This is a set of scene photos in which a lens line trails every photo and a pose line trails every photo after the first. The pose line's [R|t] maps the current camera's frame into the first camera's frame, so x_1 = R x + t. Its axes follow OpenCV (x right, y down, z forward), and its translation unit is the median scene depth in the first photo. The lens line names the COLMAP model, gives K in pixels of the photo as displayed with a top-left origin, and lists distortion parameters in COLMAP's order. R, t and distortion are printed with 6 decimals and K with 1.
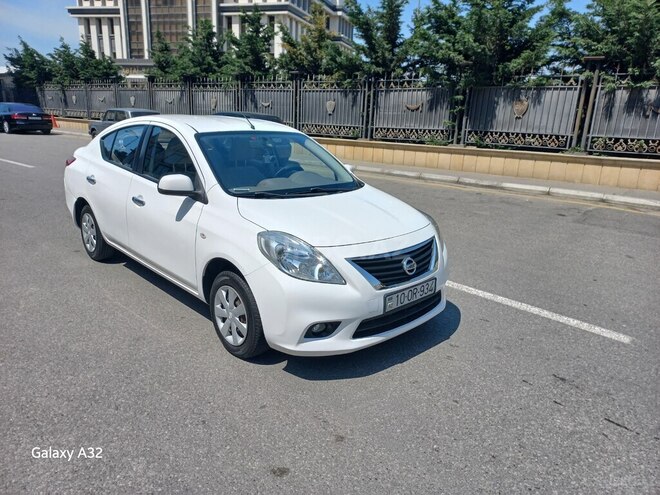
lens RADIAL K [[473.9, 0, 332.0], [0, 473.9, 248.0], [0, 0, 1]] dist [0.023300, 0.001789]
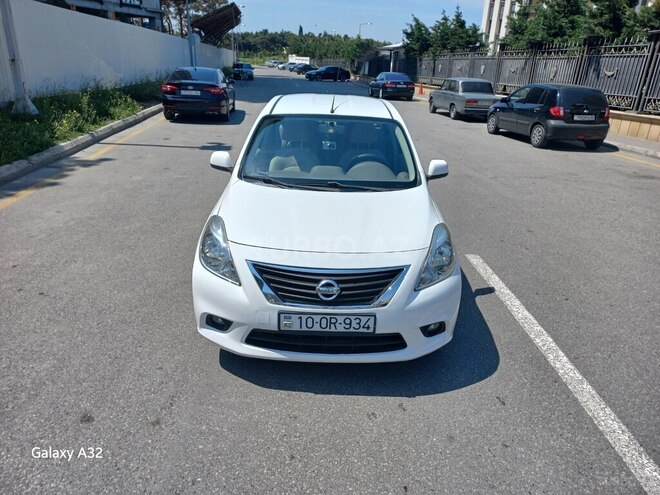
lens RADIAL K [[473.9, 0, 333.9], [0, 473.9, 247.9], [0, 0, 1]] dist [0.023300, 0.001789]
pose [[0.723445, 0.242501, -0.646391, 0.116586], [-0.200753, 0.969714, 0.139115, -0.025742], [0.660550, 0.029123, 0.750217, 0.061217]]
